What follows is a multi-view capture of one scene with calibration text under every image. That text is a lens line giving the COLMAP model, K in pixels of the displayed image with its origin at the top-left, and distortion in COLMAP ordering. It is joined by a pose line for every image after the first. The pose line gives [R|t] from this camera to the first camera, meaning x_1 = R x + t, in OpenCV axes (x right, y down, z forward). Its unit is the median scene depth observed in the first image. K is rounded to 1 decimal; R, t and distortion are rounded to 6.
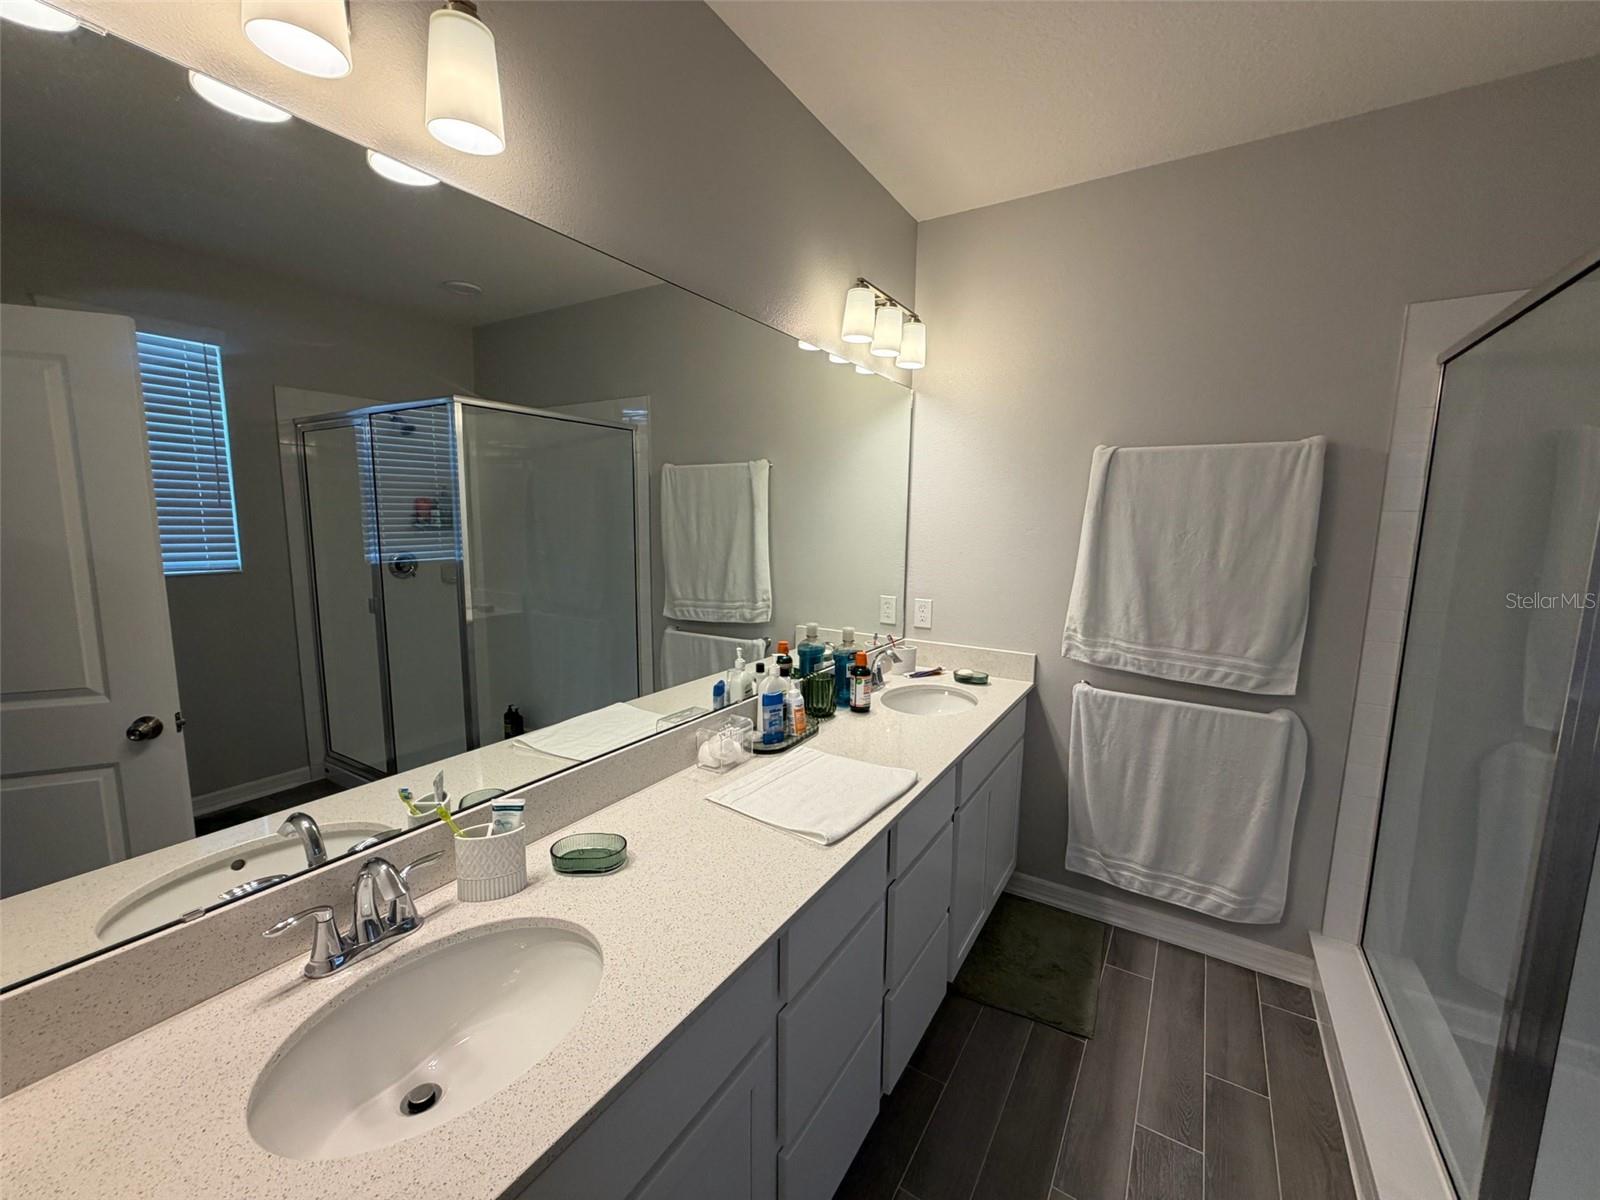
lens RADIAL K [[637.7, 0, 796.0], [0, 637.7, 600.5], [0, 0, 1]] dist [-0.000120, 0.000181]
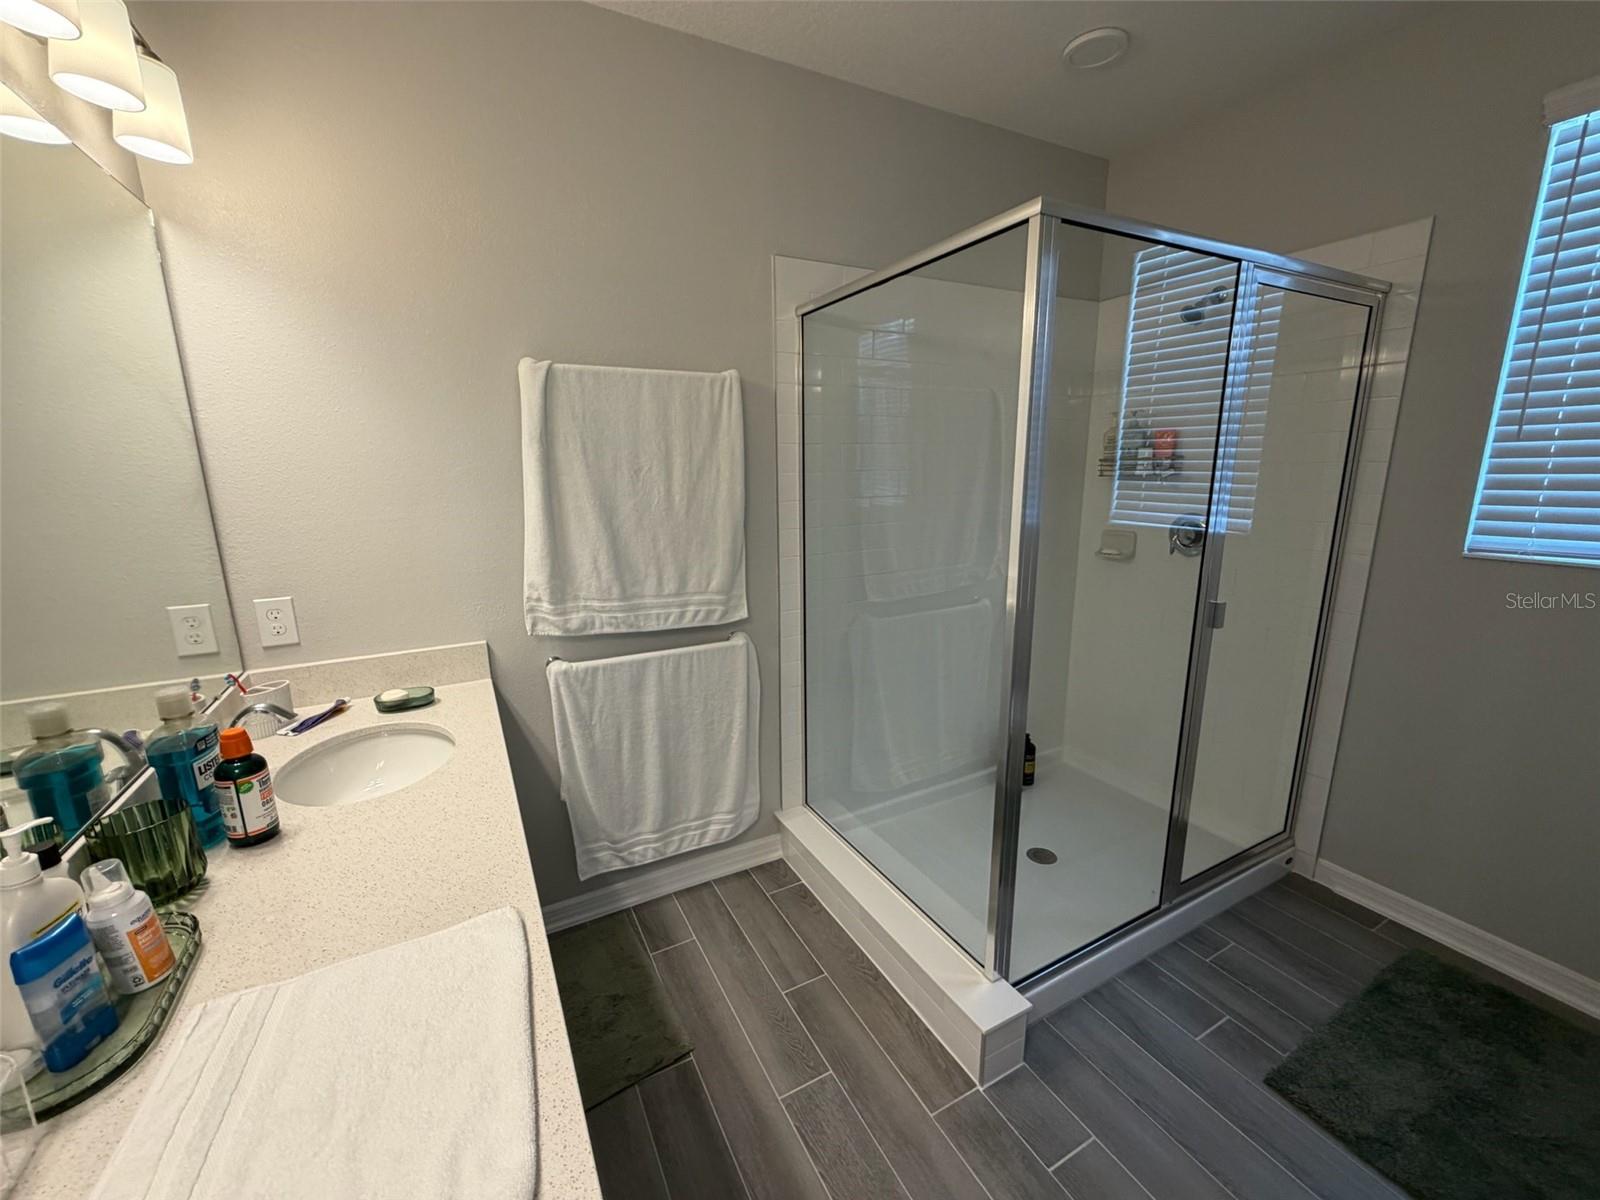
lens RADIAL K [[637.7, 0, 796.0], [0, 637.7, 600.5], [0, 0, 1]] dist [-0.000120, 0.000181]
pose [[0.492963, -0.202011, 0.846274, -0.077227], [0.134355, 0.978680, 0.155354, -0.033500], [-0.859614, 0.037118, 0.509594, 0.350069]]
